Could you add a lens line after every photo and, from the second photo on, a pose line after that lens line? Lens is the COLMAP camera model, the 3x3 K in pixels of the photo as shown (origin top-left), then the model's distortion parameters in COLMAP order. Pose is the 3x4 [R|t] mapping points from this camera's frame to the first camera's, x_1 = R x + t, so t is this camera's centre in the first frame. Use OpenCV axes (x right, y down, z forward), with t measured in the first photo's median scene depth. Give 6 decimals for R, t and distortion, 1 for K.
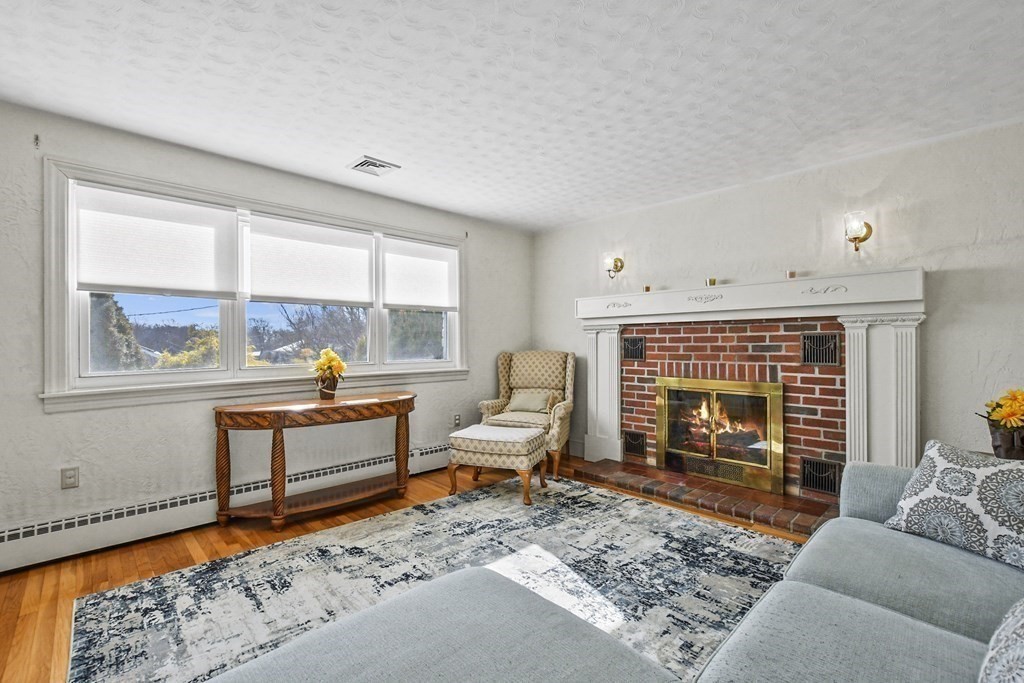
lens RADIAL K [[450.2, 0, 504.4], [0, 450.2, 341.7], [0, 0, 1]] dist [-0.019792, 0.007125]
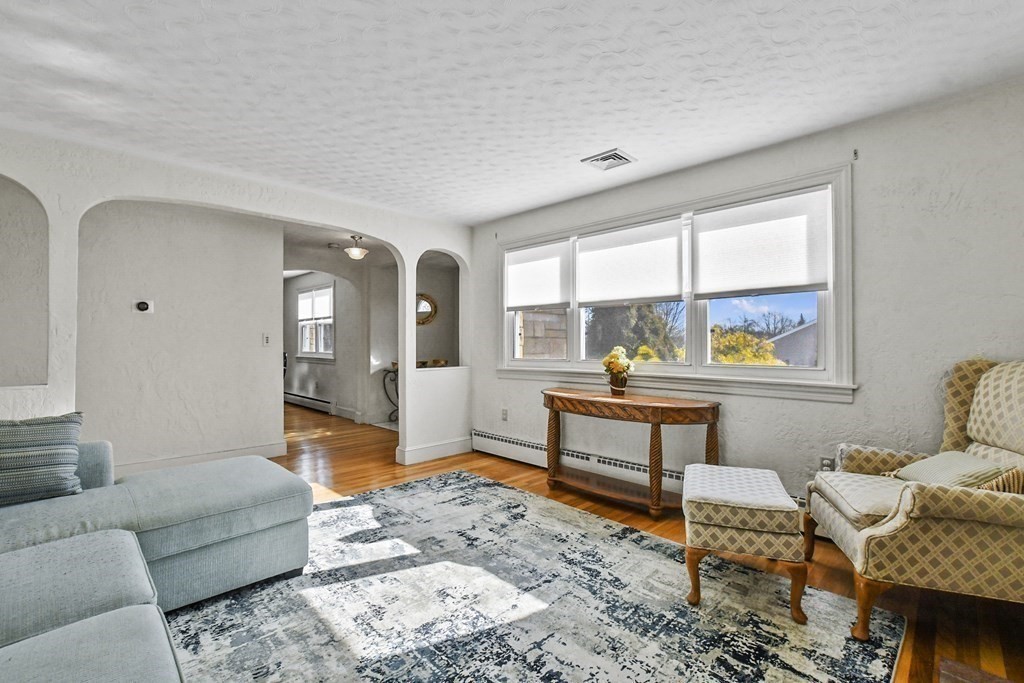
lens RADIAL K [[450.2, 0, 502.8], [0, 450.2, 344.1], [0, 0, 1]] dist [-0.019792, 0.007125]
pose [[0.012014, 0.009376, -0.999884, 0.700987], [0.006068, 0.999937, 0.009449, -0.001621], [0.999909, -0.006181, 0.011957, 0.776326]]
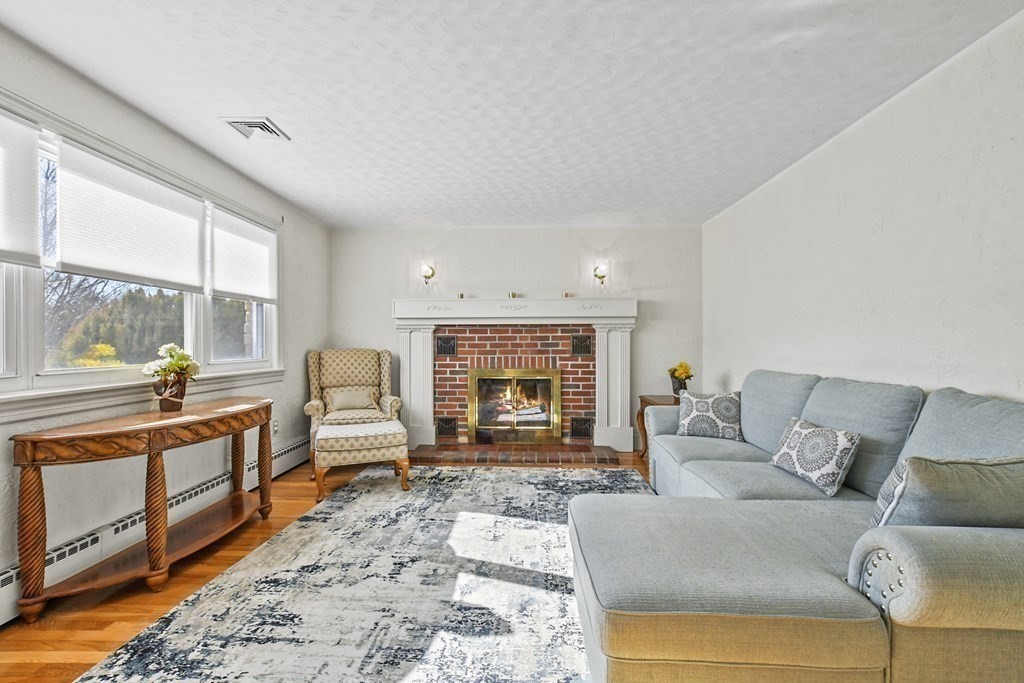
lens RADIAL K [[450.2, 0, 508.2], [0, 450.2, 342.4], [0, 0, 1]] dist [-0.019792, 0.007125]
pose [[0.717405, 0.005610, 0.696633, -0.551888], [-0.003880, 0.999984, -0.004058, 0.014360], [-0.696645, 0.000208, 0.717416, 0.066958]]
